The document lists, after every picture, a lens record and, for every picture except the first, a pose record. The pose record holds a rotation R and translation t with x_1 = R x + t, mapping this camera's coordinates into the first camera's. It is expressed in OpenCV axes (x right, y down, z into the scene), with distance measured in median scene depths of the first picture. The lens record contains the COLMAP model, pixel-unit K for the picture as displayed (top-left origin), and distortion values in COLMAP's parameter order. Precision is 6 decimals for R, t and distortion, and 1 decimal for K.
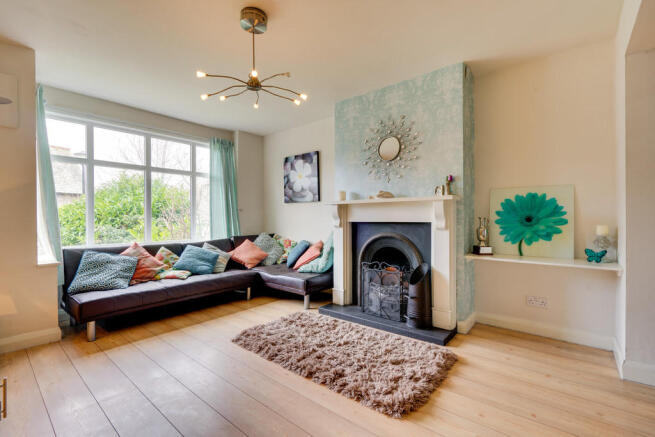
lens RADIAL K [[294.8, 0, 336.9], [0, 294.8, 224.6], [0, 0, 1]] dist [-0.000159, -0.000053]
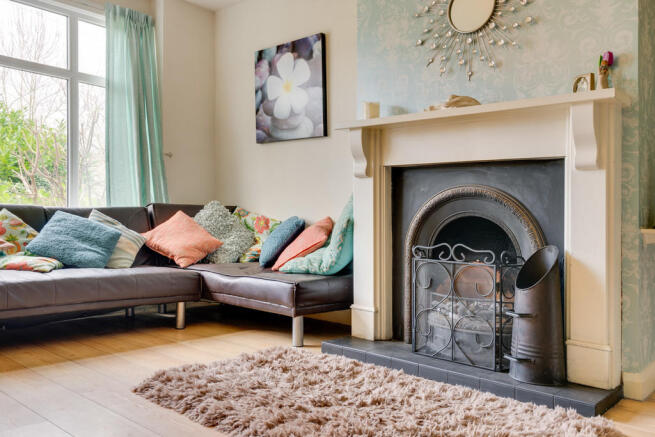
lens RADIAL K [[572.0, 0, 326.5], [0, 572.0, 216.6], [0, 0, 1]] dist [0.012658, -0.002545]
pose [[0.997737, 0.001898, -0.067215, 0.008290], [-0.001848, 0.999998, 0.000805, 0.079592], [0.067217, -0.000679, 0.997738, 0.074516]]
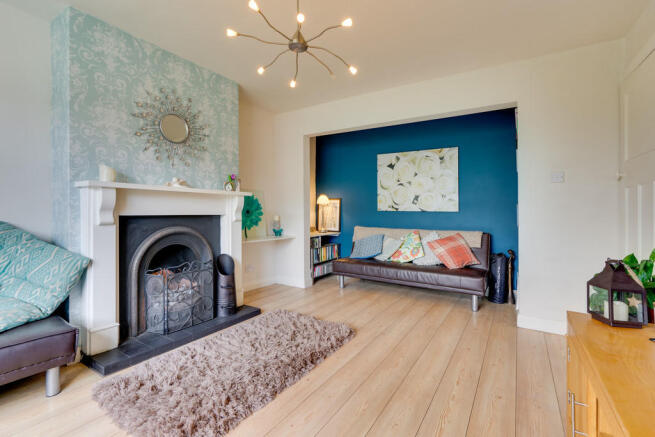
lens RADIAL K [[294.8, 0, 331.0], [0, 294.8, 207.1], [0, 0, 1]] dist [-0.000159, -0.000053]
pose [[-0.104180, 0.014863, 0.994447, -0.731790], [0.009532, 0.999857, -0.013945, -0.015863], [-0.994513, 0.008026, -0.104306, 0.668022]]
